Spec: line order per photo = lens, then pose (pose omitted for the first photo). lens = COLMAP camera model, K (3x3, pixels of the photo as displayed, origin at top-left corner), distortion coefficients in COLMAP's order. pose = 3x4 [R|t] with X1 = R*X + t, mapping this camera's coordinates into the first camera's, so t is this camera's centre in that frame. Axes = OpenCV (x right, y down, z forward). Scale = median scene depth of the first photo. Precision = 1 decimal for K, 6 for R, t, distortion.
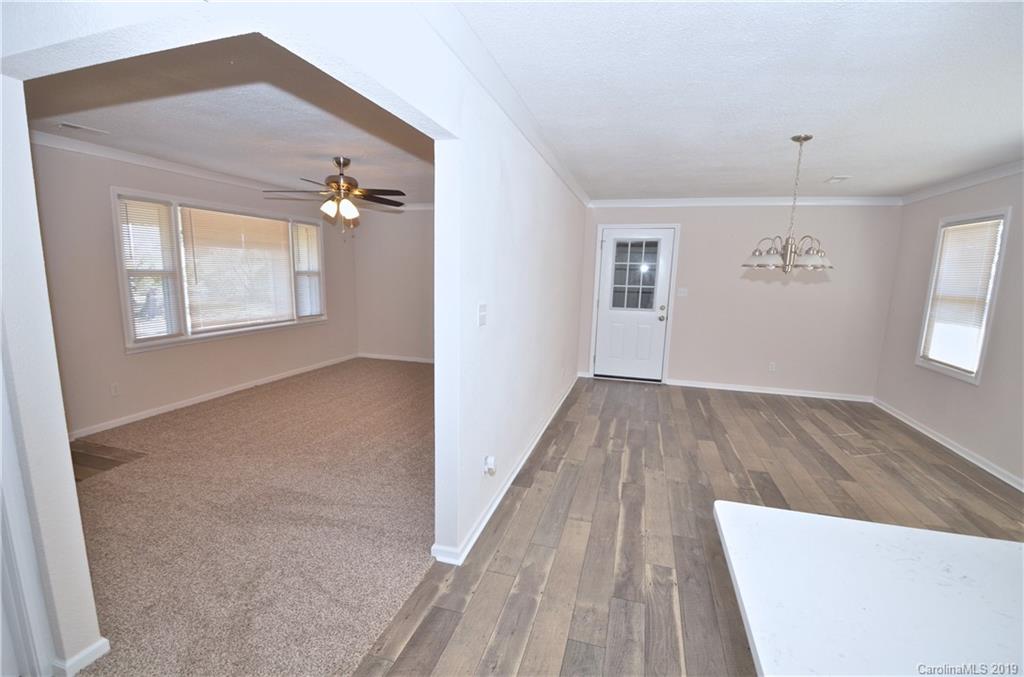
lens RADIAL K [[449.3, 0, 508.2], [0, 449.3, 345.4], [0, 0, 1]] dist [-0.004415, -0.010025]
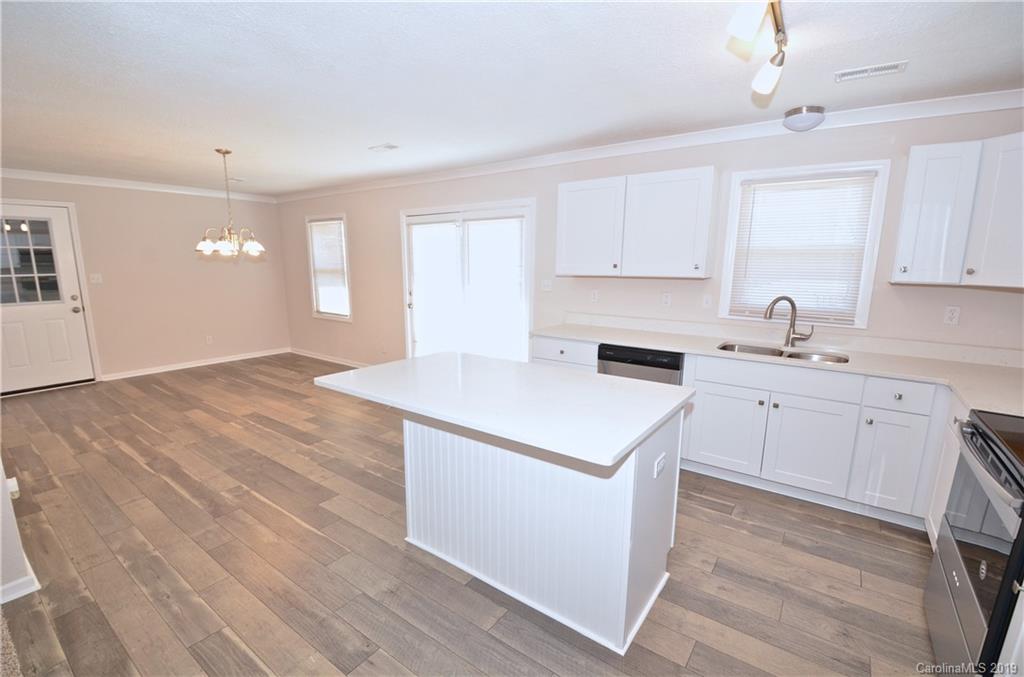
lens RADIAL K [[449.3, 0, 511.6], [0, 449.3, 343.6], [0, 0, 1]] dist [-0.004415, -0.010025]
pose [[0.332439, -0.192353, 0.923301, -0.279364], [0.154792, 0.976833, 0.147771, 0.011672], [-0.930335, 0.093795, 0.354512, -0.136862]]
